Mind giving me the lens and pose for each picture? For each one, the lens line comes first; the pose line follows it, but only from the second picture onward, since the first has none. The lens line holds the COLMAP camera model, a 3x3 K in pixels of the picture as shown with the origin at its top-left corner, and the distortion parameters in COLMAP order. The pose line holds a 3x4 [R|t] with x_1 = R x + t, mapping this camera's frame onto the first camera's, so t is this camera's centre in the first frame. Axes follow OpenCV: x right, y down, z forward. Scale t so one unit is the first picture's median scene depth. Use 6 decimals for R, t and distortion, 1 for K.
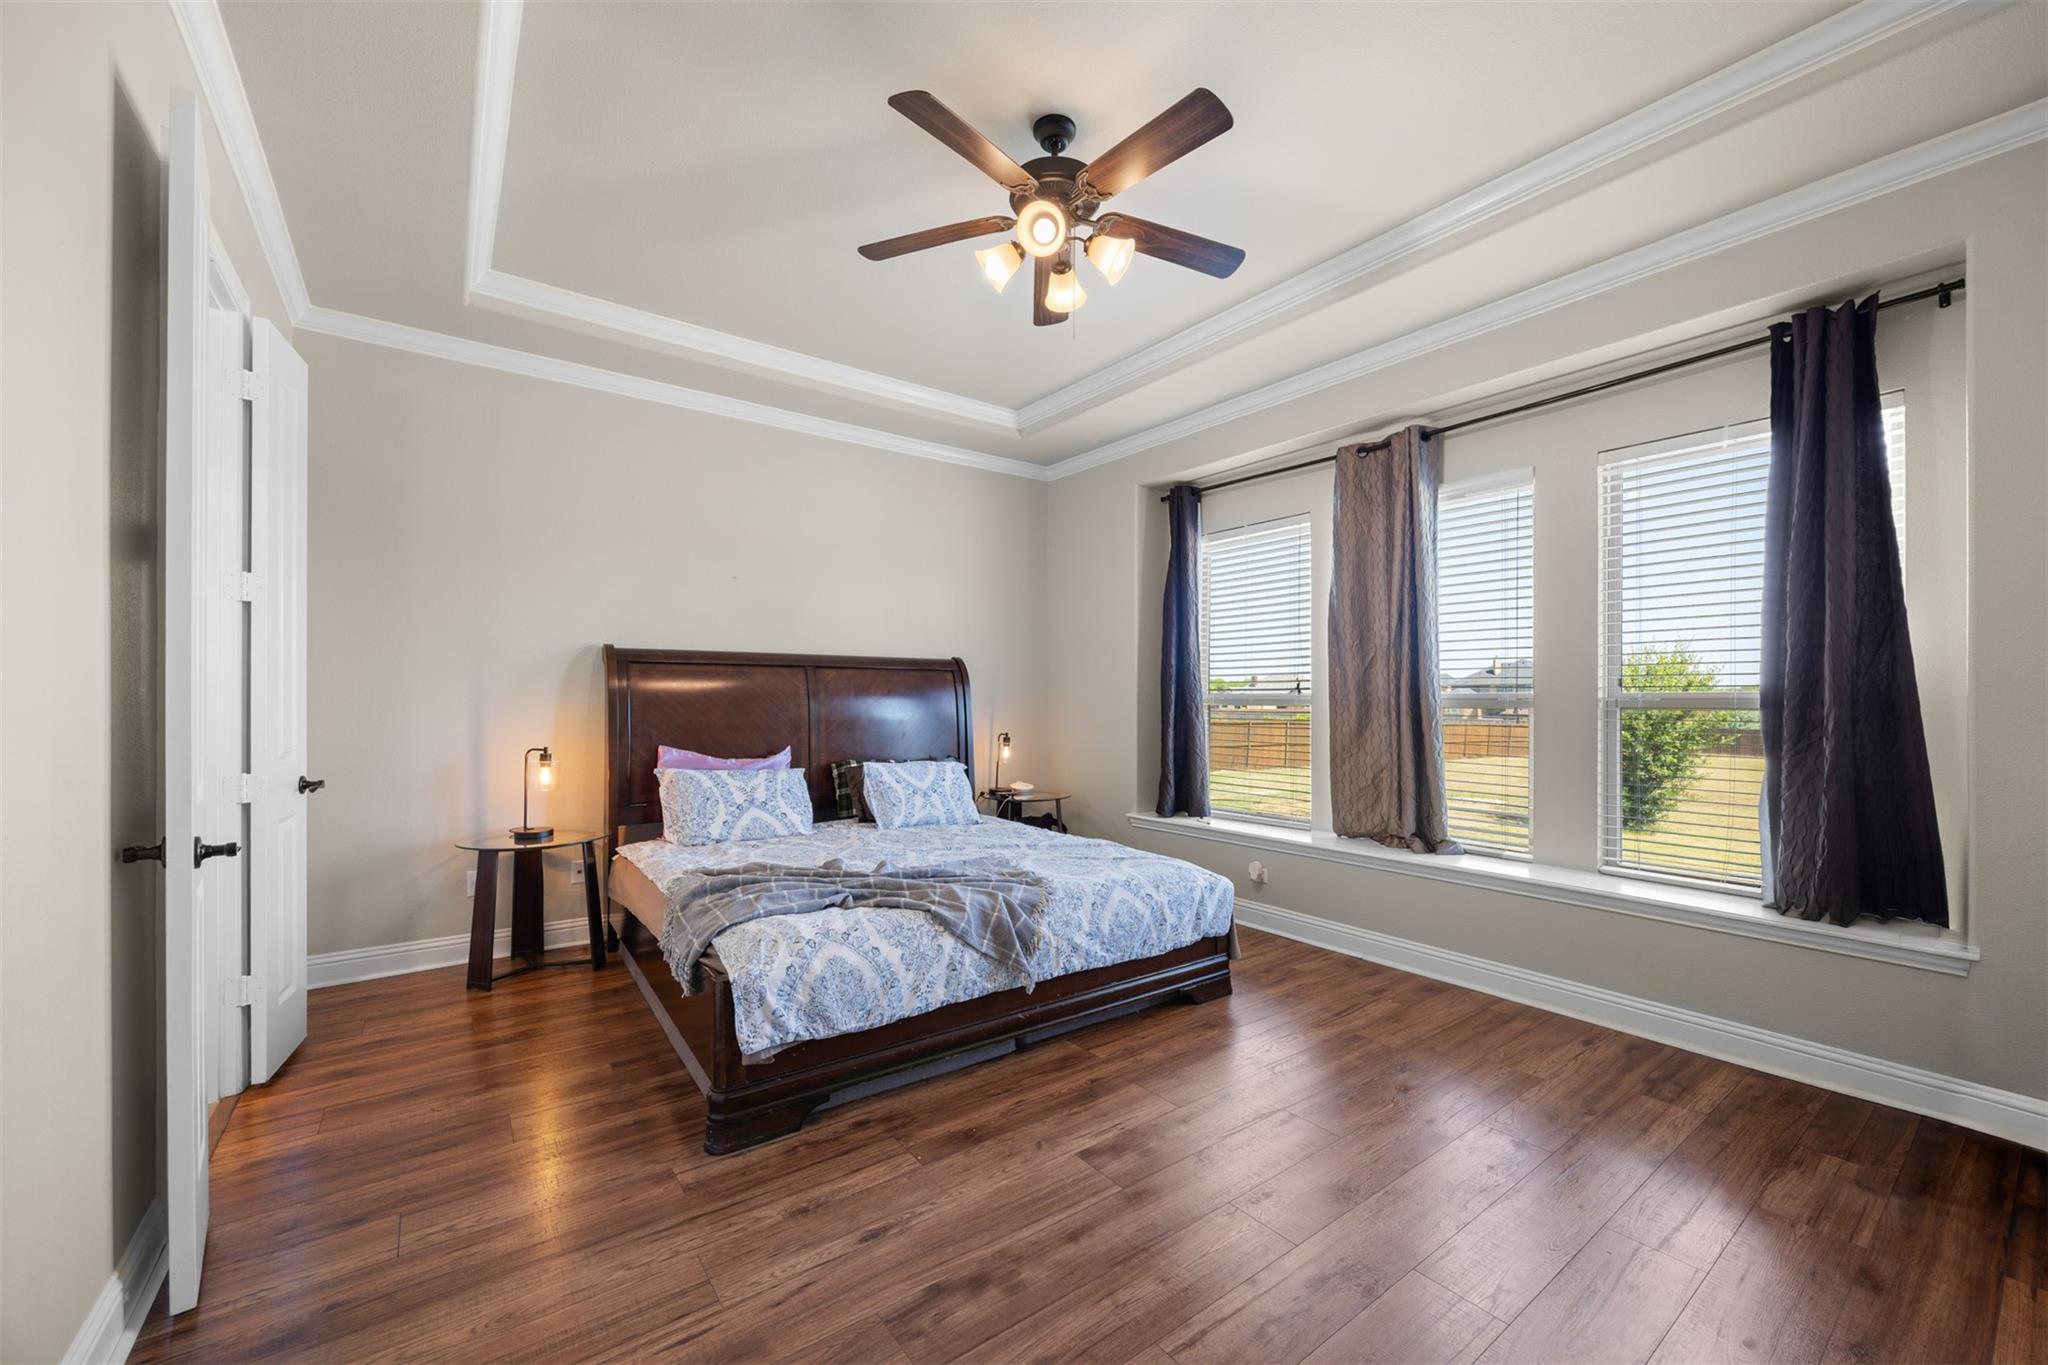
lens RADIAL K [[819.1, 0, 1014.6], [0, 819.1, 696.4], [0, 0, 1]] dist [-0.005547, 0.000191]
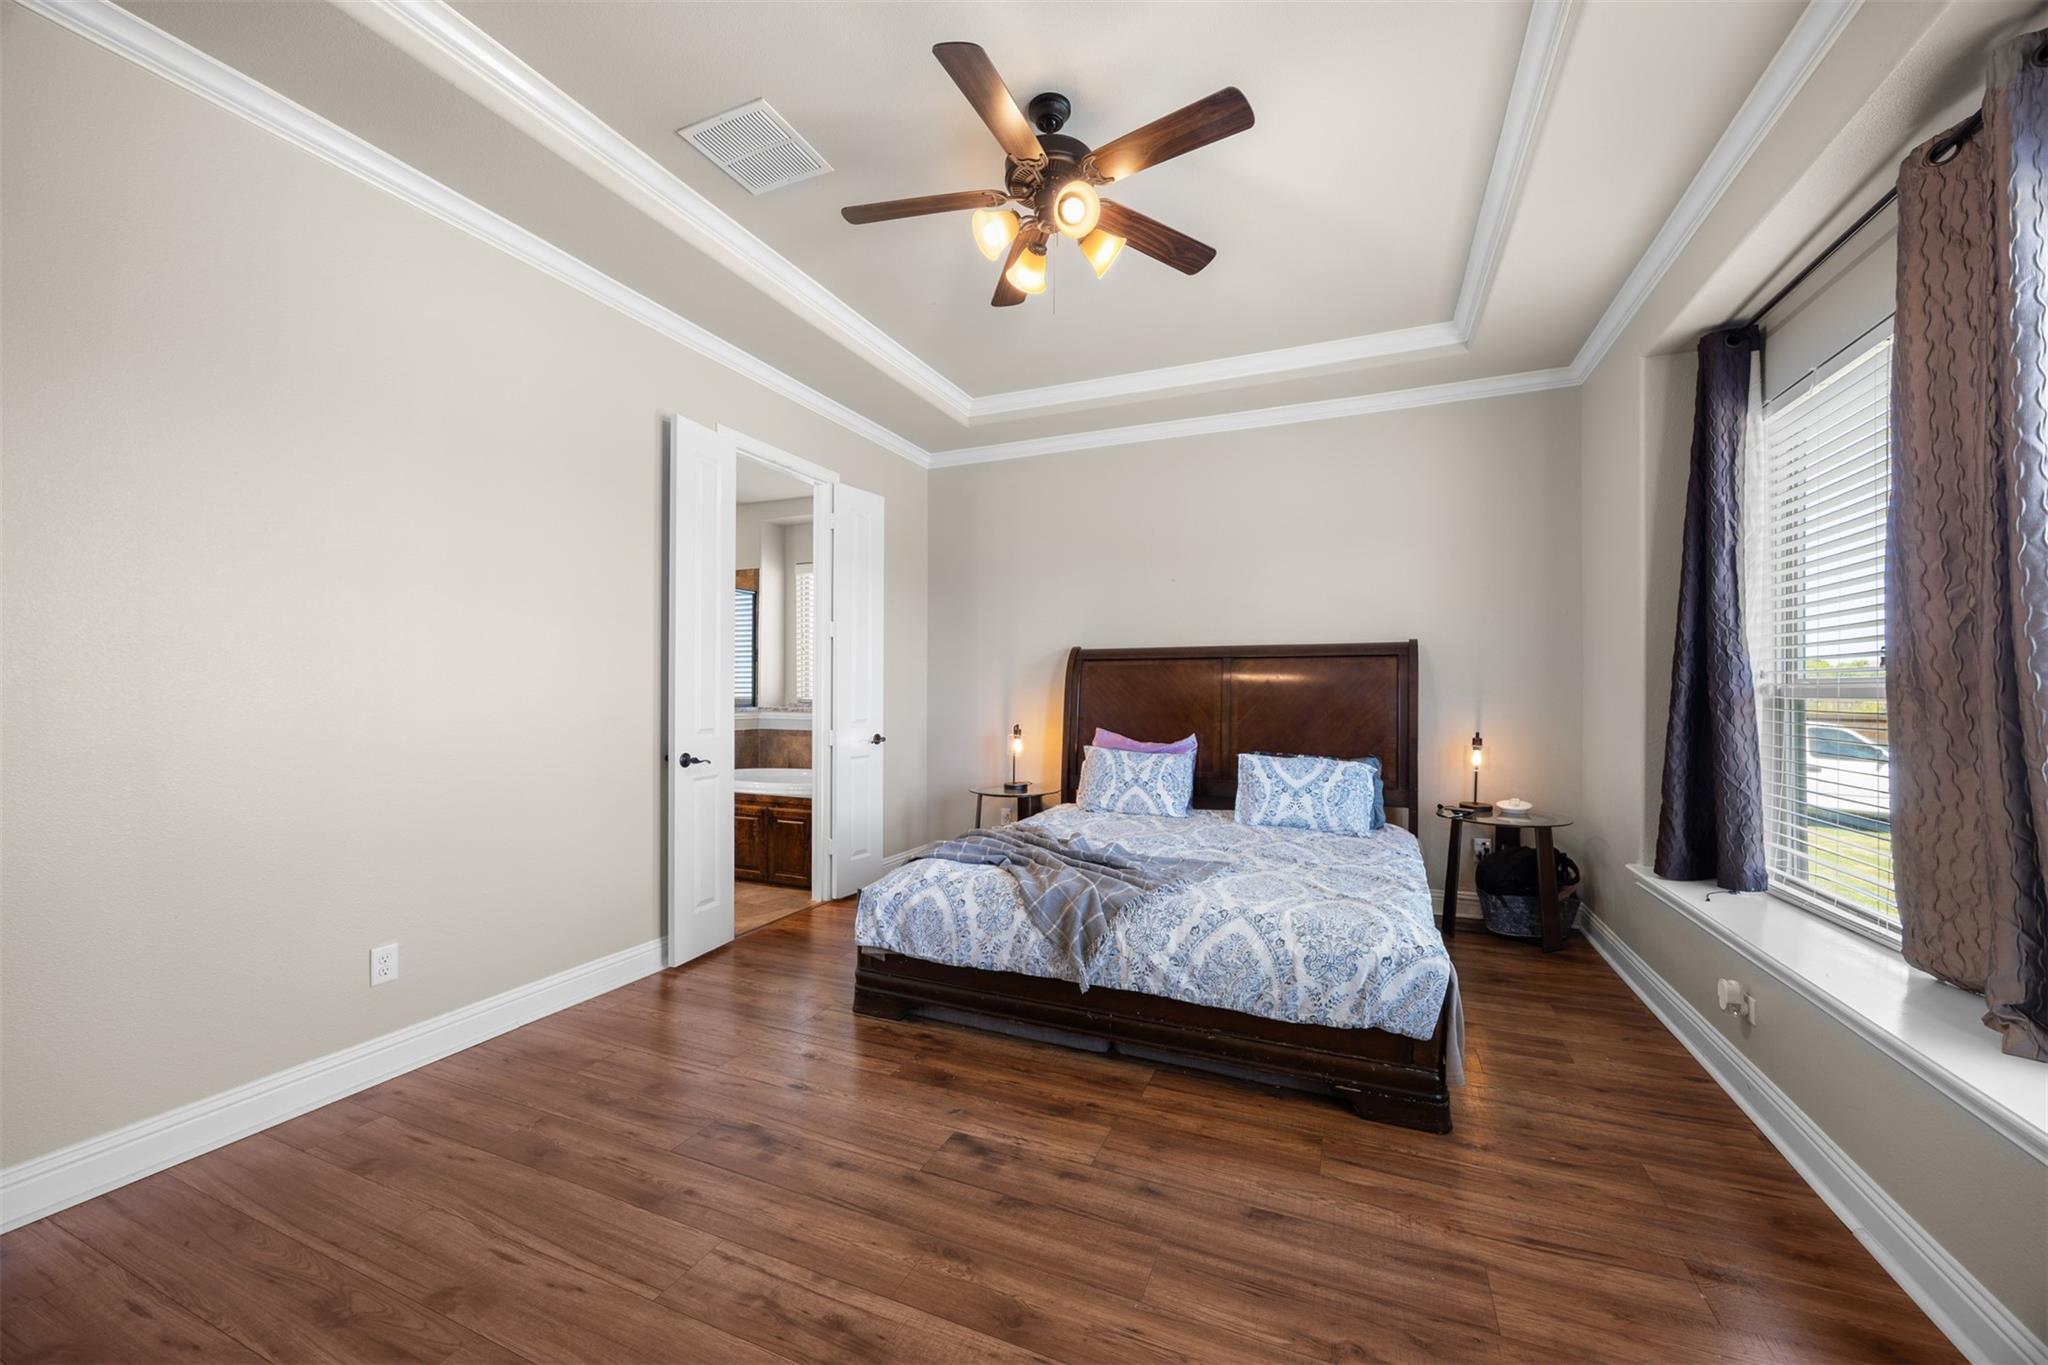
lens RADIAL K [[781.0, 0, 1015.5], [0, 781.0, 685.3], [0, 0, 1]] dist [-0.003216, -0.000501]
pose [[0.488205, -0.006689, -0.872703, 0.732078], [0.004490, 0.999977, -0.005153, 0.002664], [0.872717, -0.001403, 0.488224, 0.443897]]
